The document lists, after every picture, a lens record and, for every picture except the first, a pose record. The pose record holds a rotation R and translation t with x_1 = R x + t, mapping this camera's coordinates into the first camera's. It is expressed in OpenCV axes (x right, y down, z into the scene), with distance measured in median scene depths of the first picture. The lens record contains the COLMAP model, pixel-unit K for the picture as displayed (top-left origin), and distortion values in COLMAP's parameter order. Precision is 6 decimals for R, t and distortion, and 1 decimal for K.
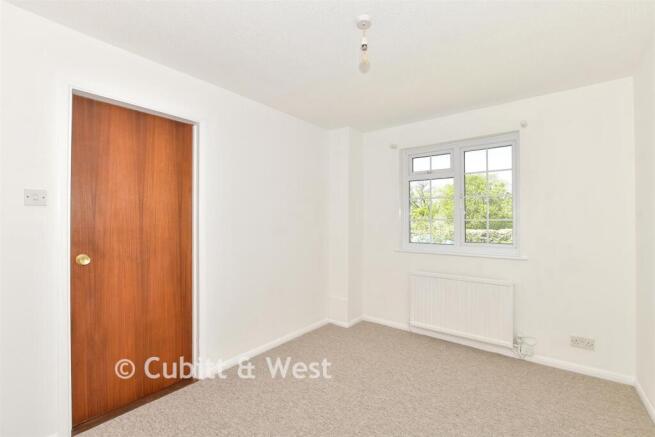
lens RADIAL K [[286.9, 0, 327.5], [0, 286.9, 218.5], [0, 0, 1]] dist [-0.000661, -0.000063]
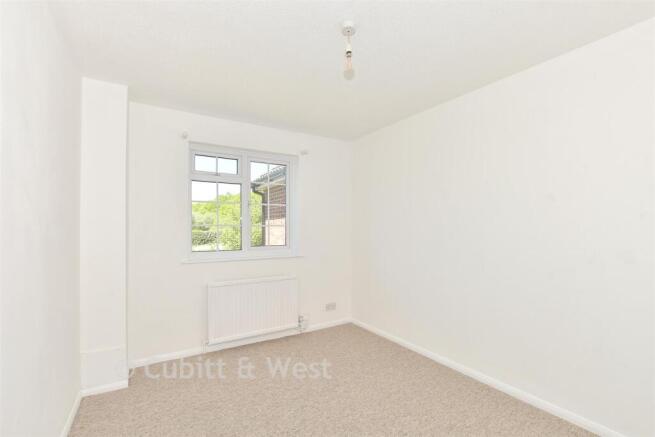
lens RADIAL K [[289.7, 0, 327.7], [0, 289.7, 225.0], [0, 0, 1]] dist [-0.001549, -0.000330]
pose [[0.372175, -0.000196, 0.928163, -0.485174], [-0.005327, 0.999983, 0.002347, -0.001925], [-0.928147, -0.005818, 0.372167, 0.398784]]
